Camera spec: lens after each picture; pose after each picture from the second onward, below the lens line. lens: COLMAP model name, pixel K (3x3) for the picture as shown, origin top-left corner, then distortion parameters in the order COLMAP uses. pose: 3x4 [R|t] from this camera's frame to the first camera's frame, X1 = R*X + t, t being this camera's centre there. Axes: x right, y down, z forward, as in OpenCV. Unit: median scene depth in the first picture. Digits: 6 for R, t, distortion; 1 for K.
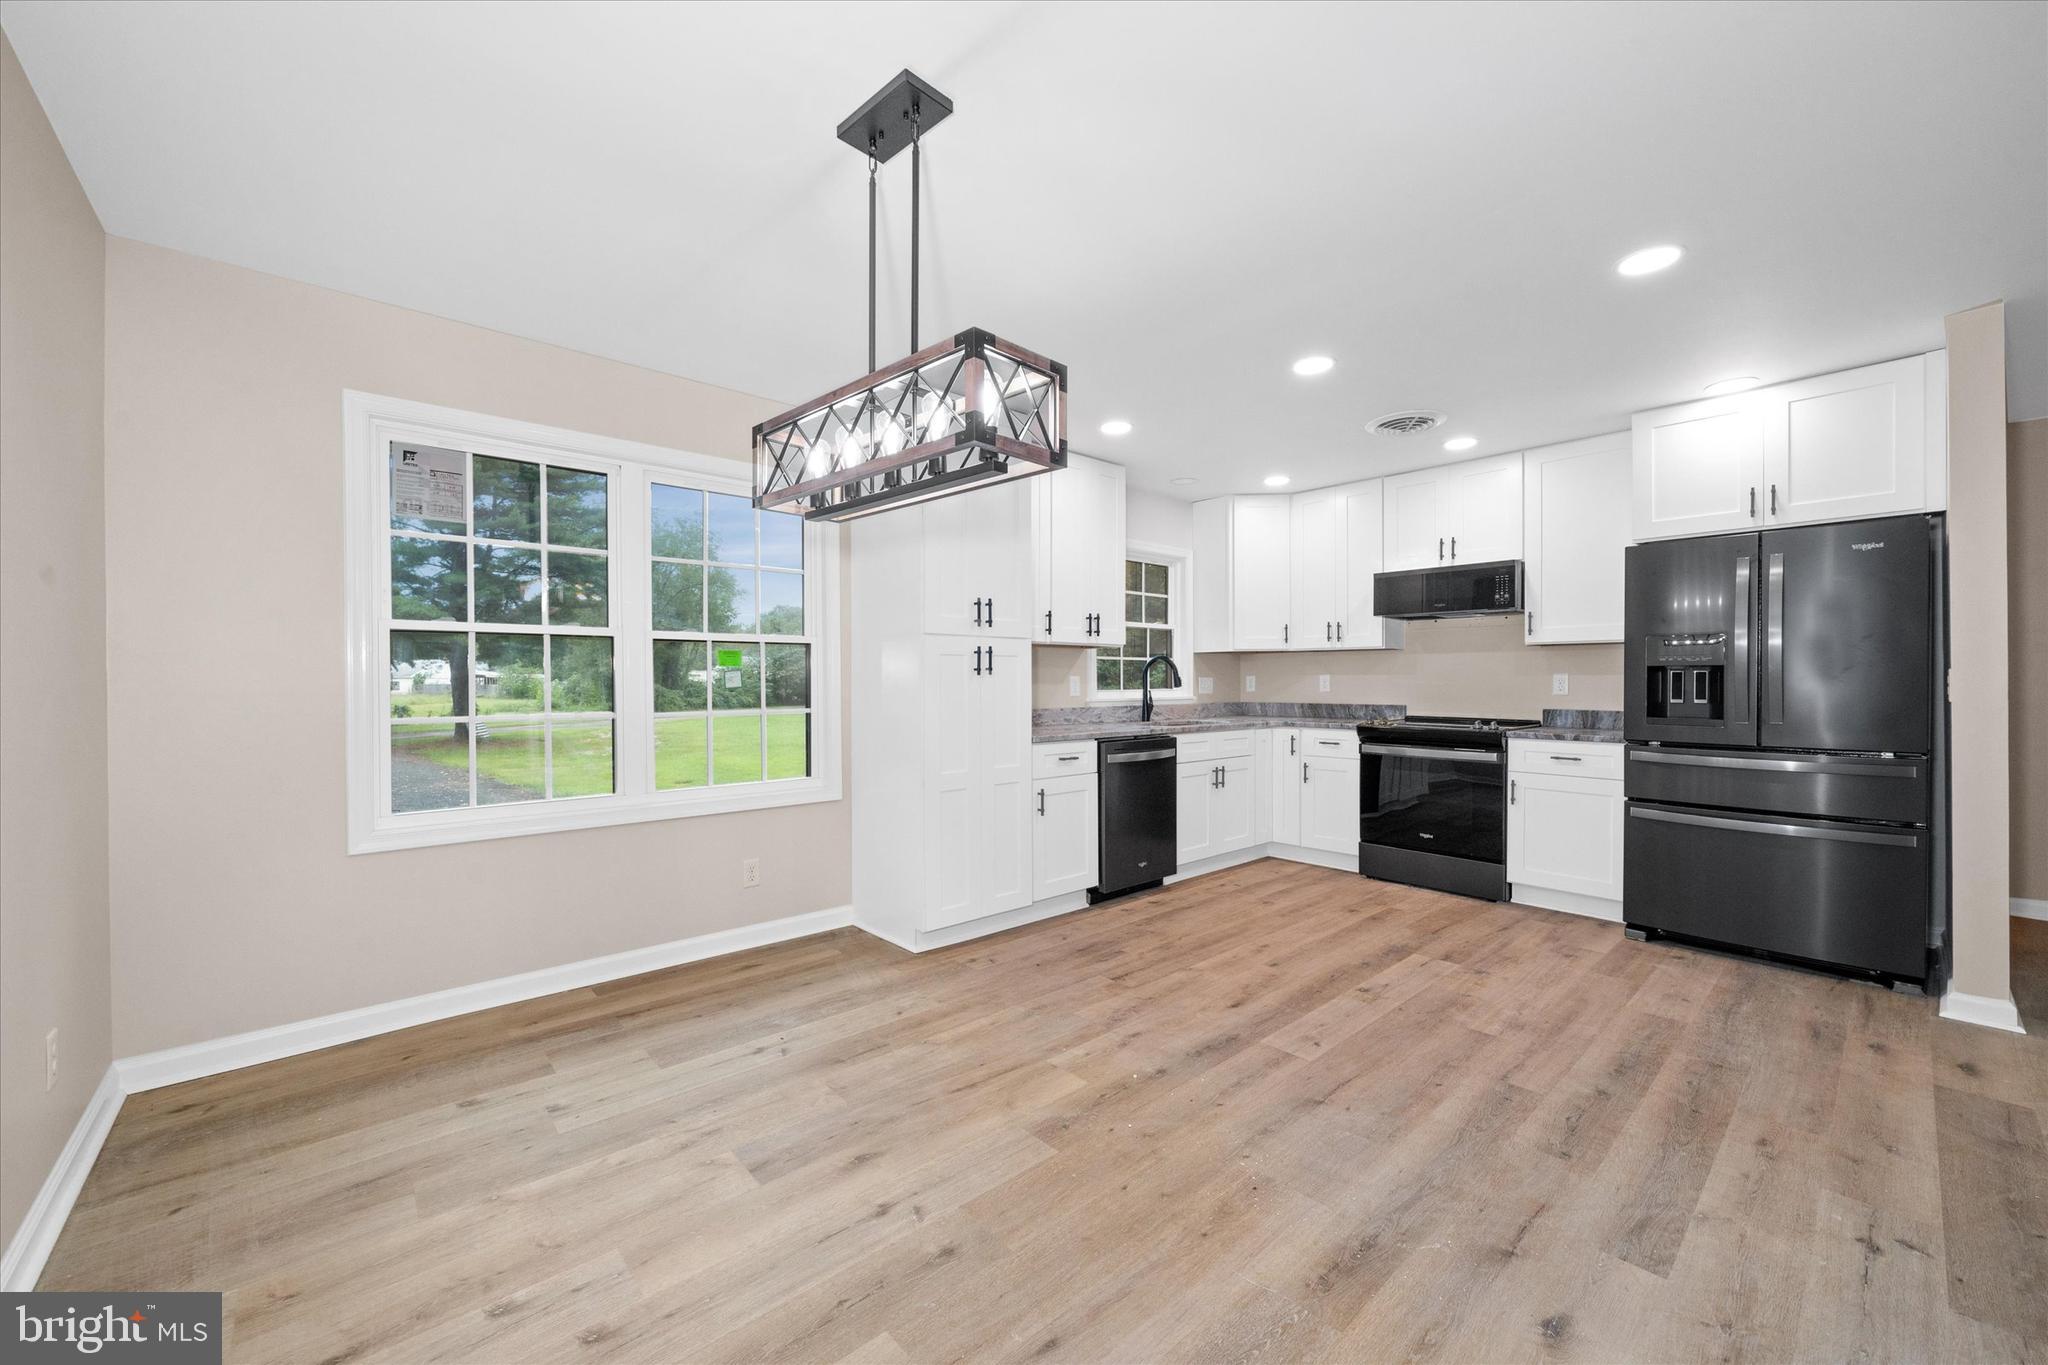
lens RADIAL K [[785.0, 0, 1017.5], [0, 785.0, 684.5], [0, 0, 1]] dist [-0.001480, -0.001036]
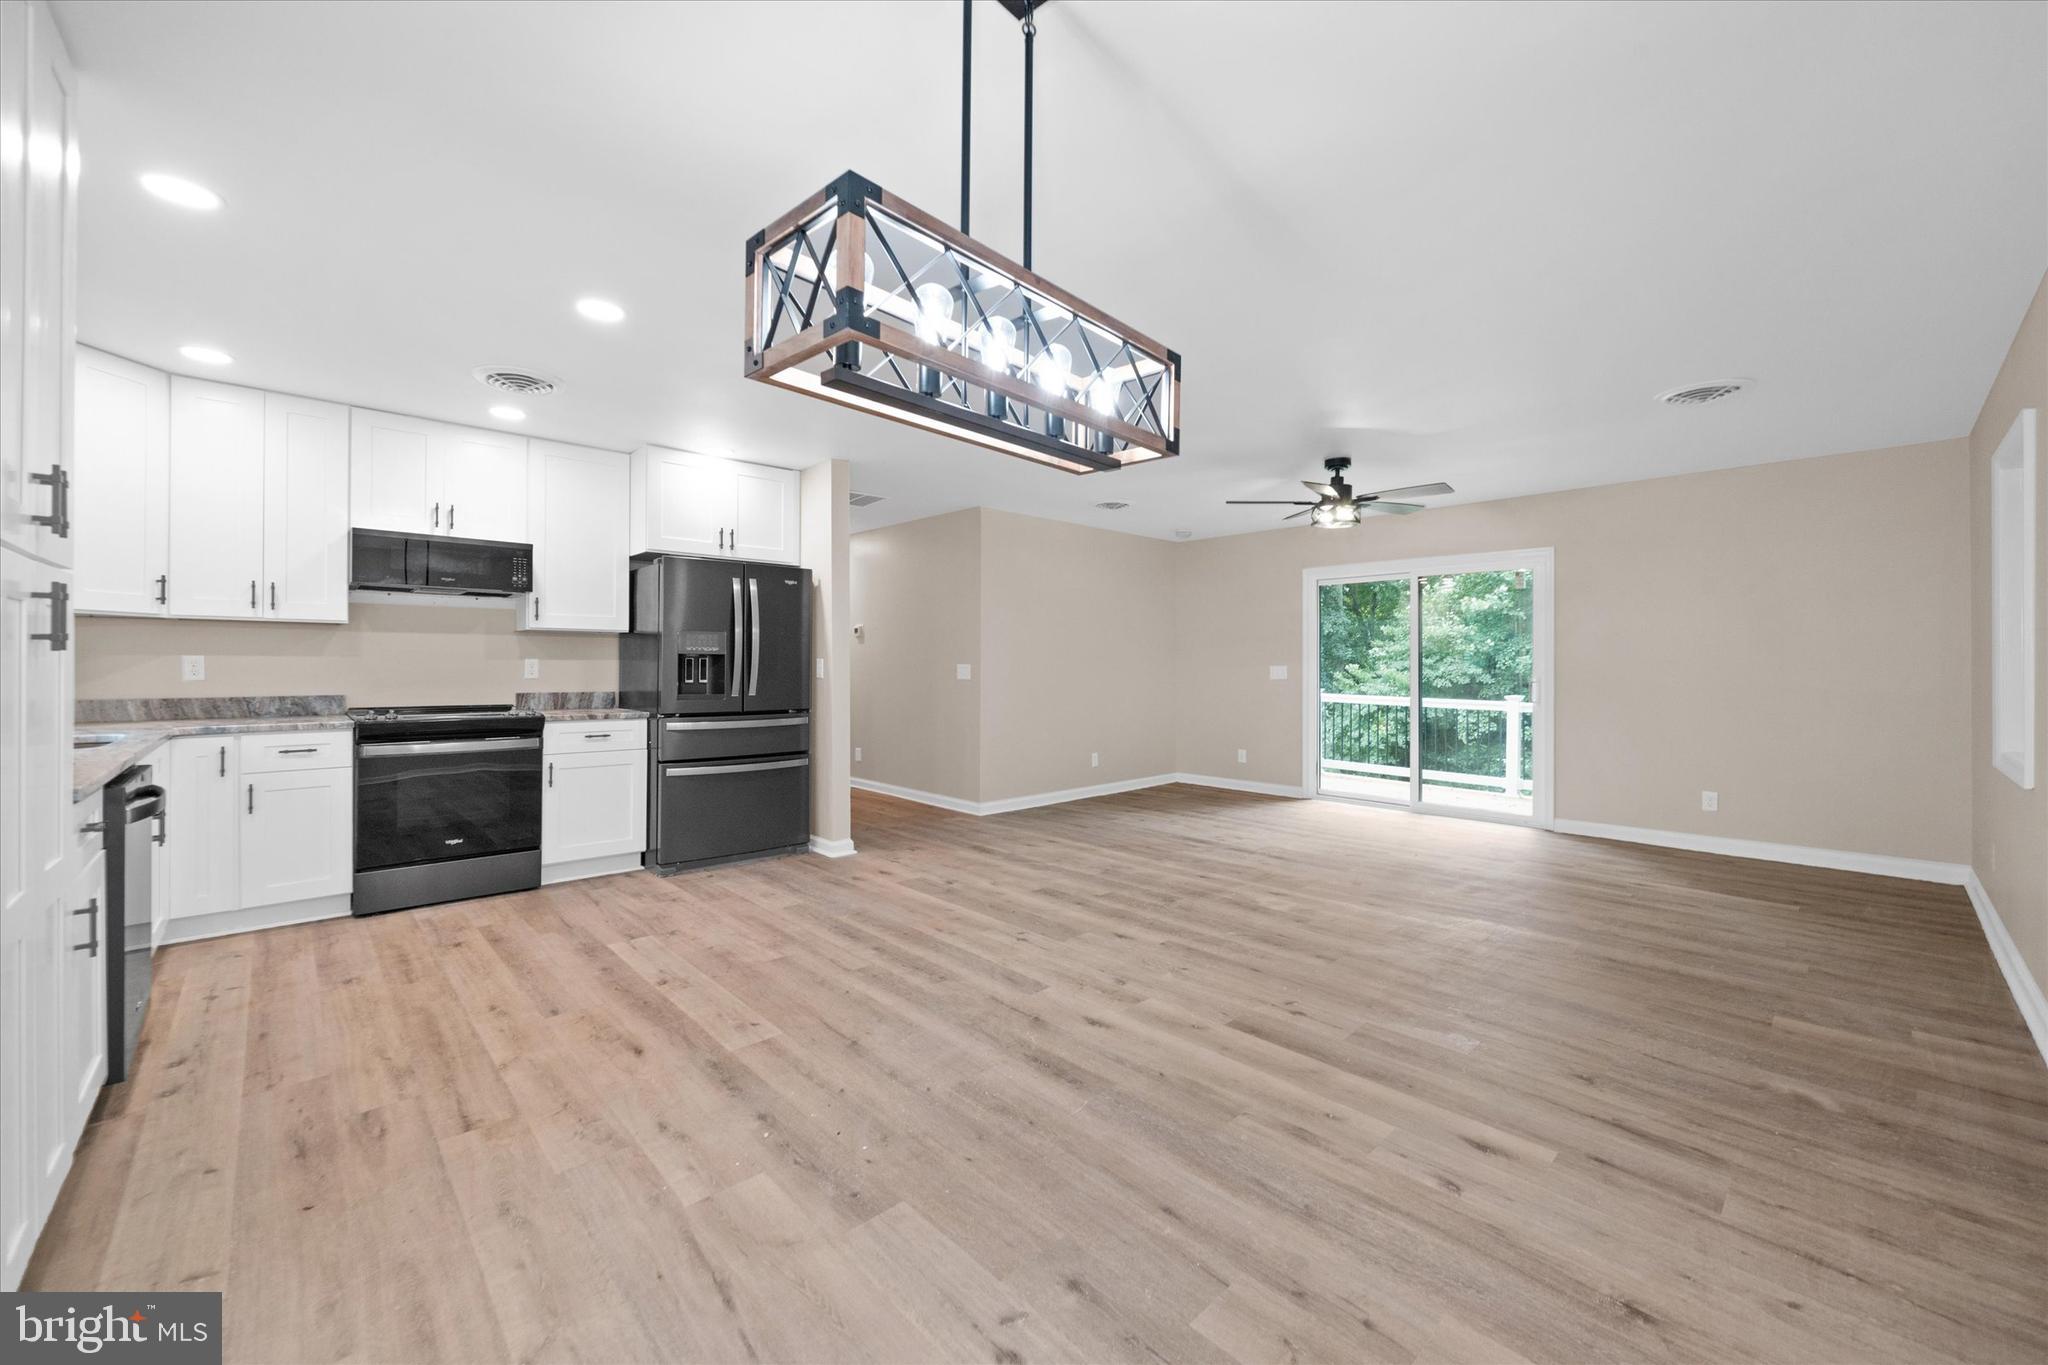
lens RADIAL K [[785.0, 0, 1008.0], [0, 785.0, 671.4], [0, 0, 1]] dist [-0.001480, -0.001036]
pose [[-0.013745, -0.006973, 0.999881, -0.485864], [0.001082, 0.999975, 0.006989, -0.004302], [-0.999905, 0.001178, -0.013738, 0.523919]]
